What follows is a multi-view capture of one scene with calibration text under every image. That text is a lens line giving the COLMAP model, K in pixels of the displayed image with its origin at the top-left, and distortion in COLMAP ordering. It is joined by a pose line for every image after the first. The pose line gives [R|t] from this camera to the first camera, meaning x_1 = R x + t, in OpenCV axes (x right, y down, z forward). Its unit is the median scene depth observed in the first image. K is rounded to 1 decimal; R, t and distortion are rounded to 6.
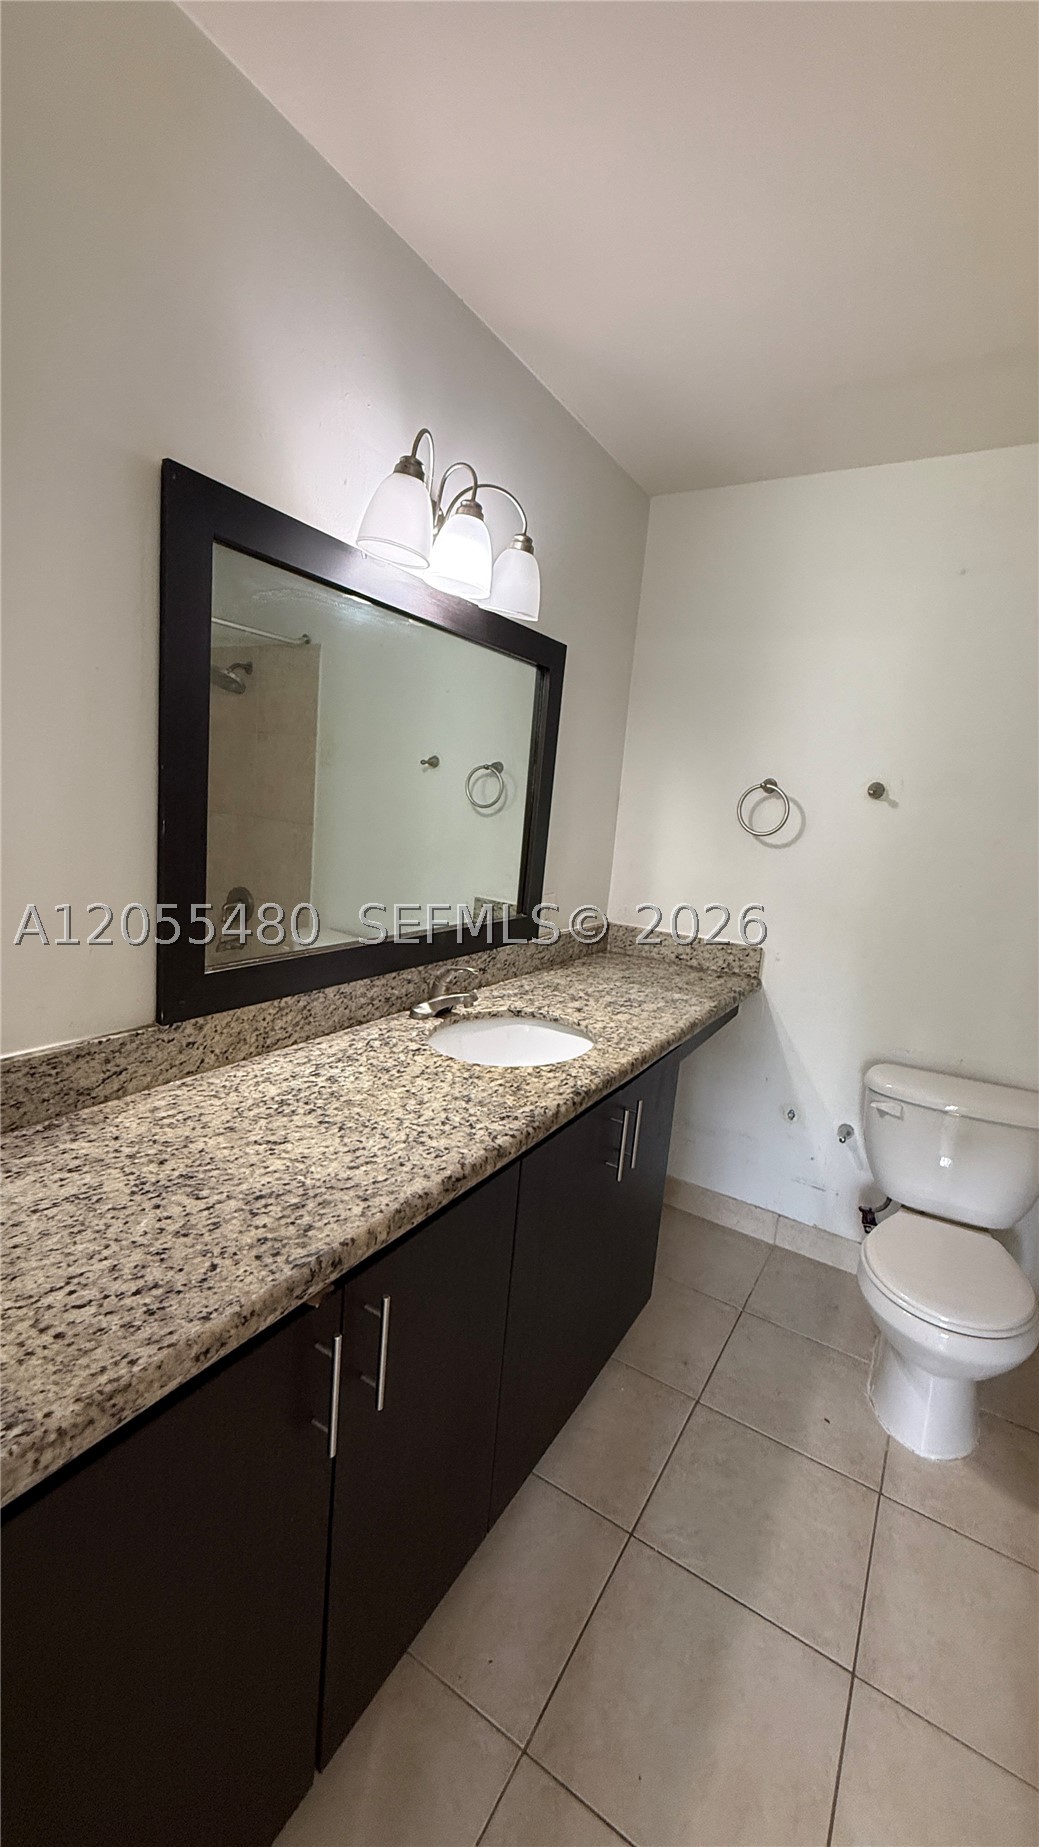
lens RADIAL K [[740.2, 0, 520.5], [0, 740.2, 914.9], [0, 0, 1]] dist [-0.000009, 0.000058]
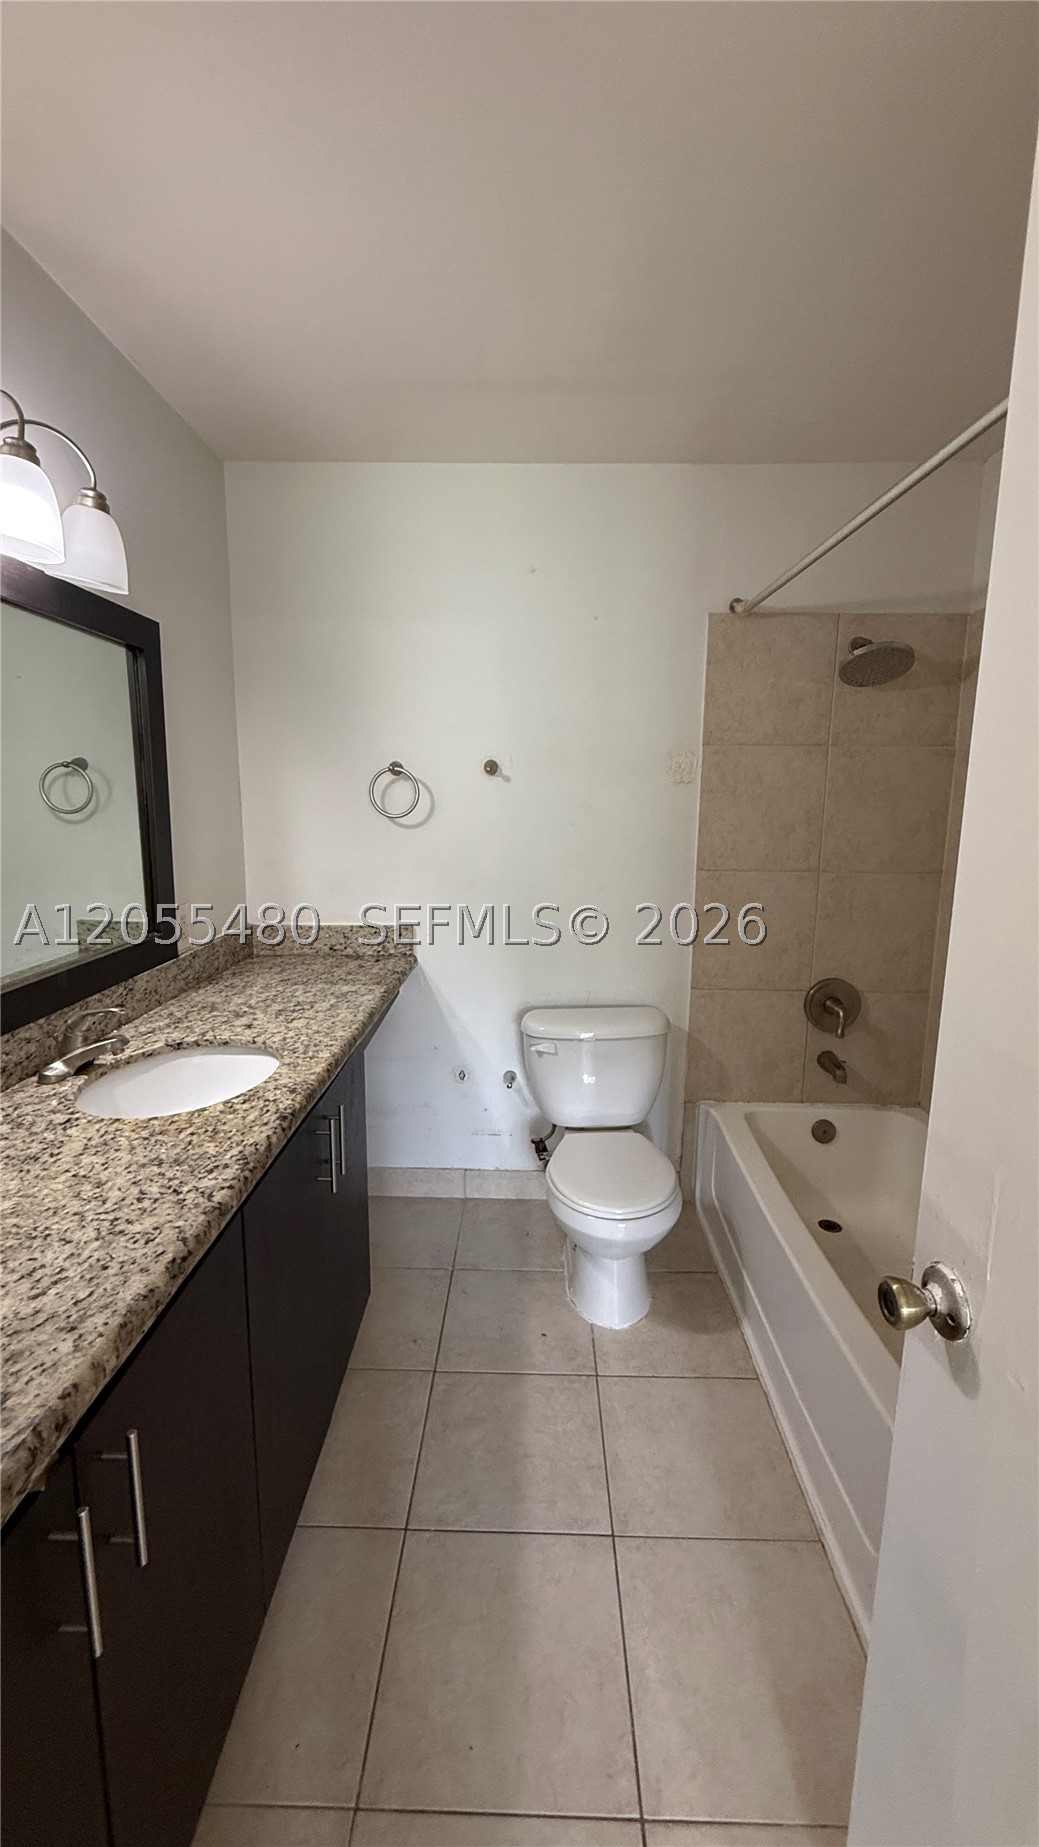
lens RADIAL K [[740.2, 0, 522.4], [0, 740.2, 916.4], [0, 0, 1]] dist [-0.000009, 0.000058]
pose [[0.859317, -0.156333, 0.486964, -0.057264], [0.142372, 0.987622, 0.065826, -0.019112], [-0.491227, 0.012765, 0.870938, 0.032024]]
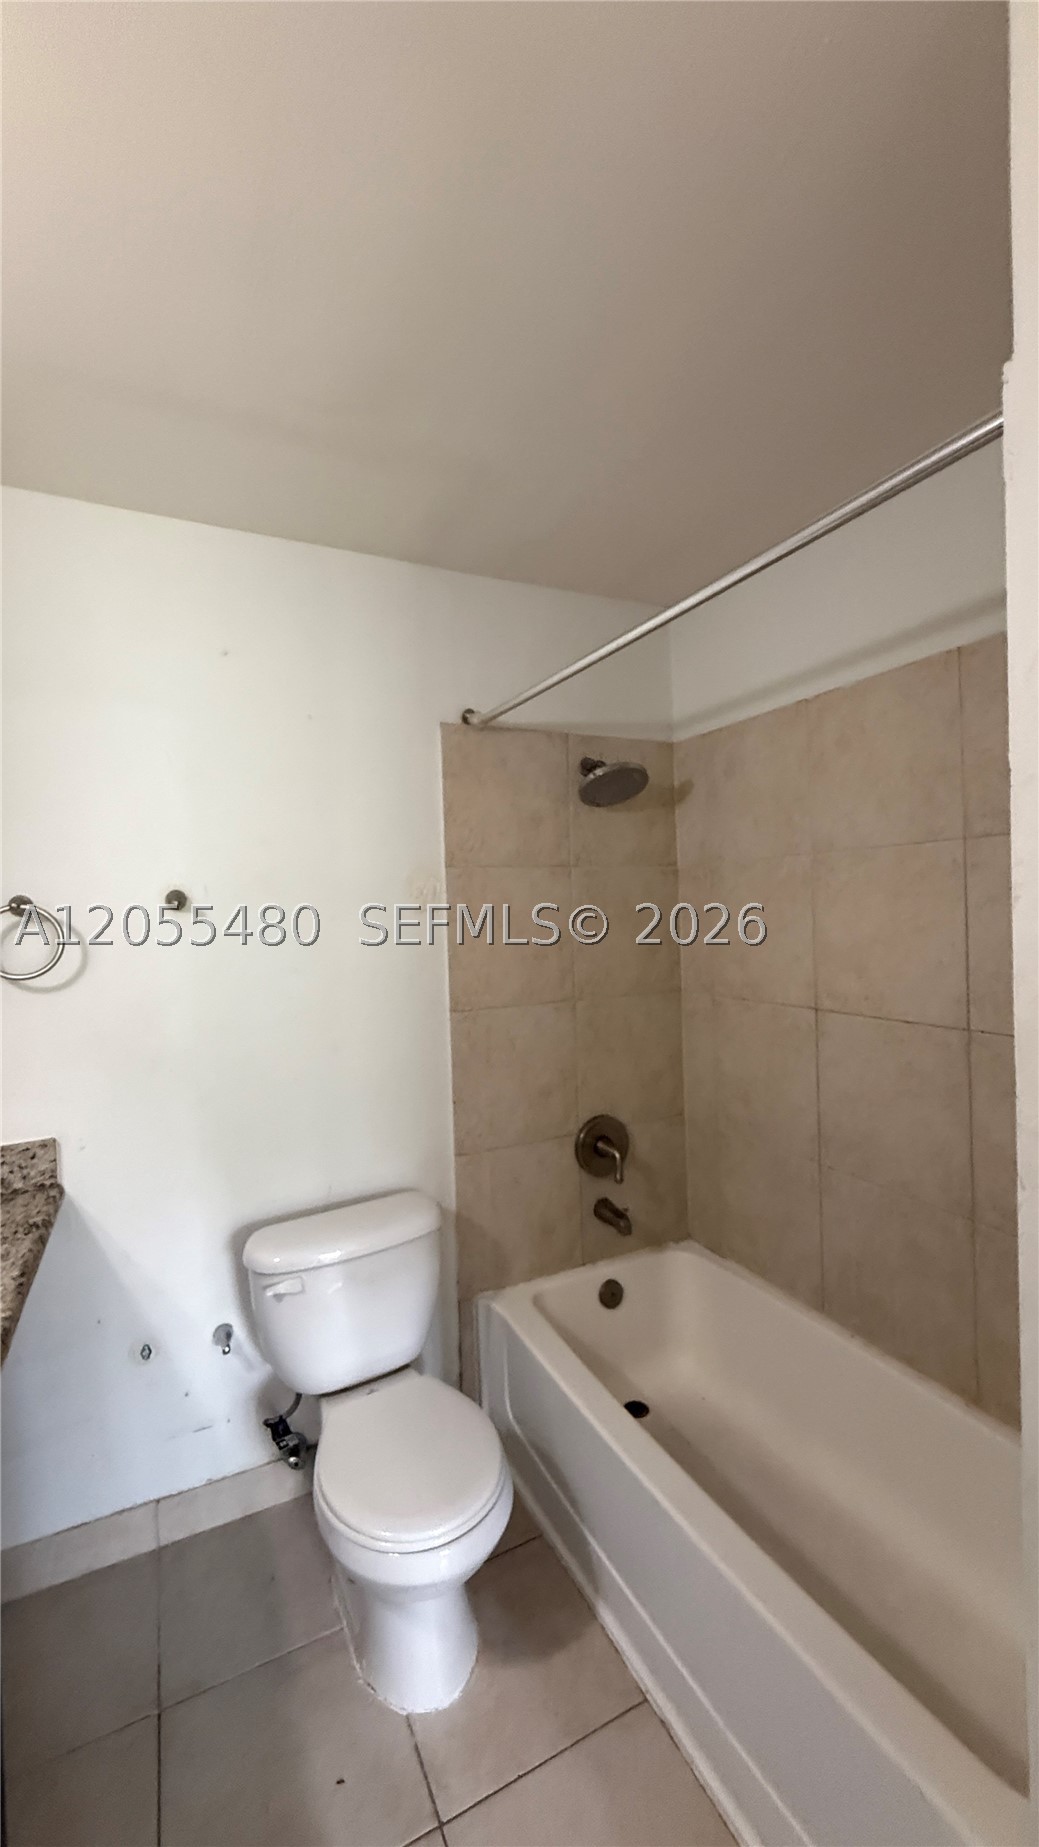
lens RADIAL K [[740.2, 0, 522.1], [0, 740.2, 915.4], [0, 0, 1]] dist [-0.000009, 0.000058]
pose [[0.524224, -0.108557, 0.844633, -0.003016], [0.206771, 0.978386, -0.002586, -0.087316], [-0.826096, 0.176001, 0.535340, 0.319019]]
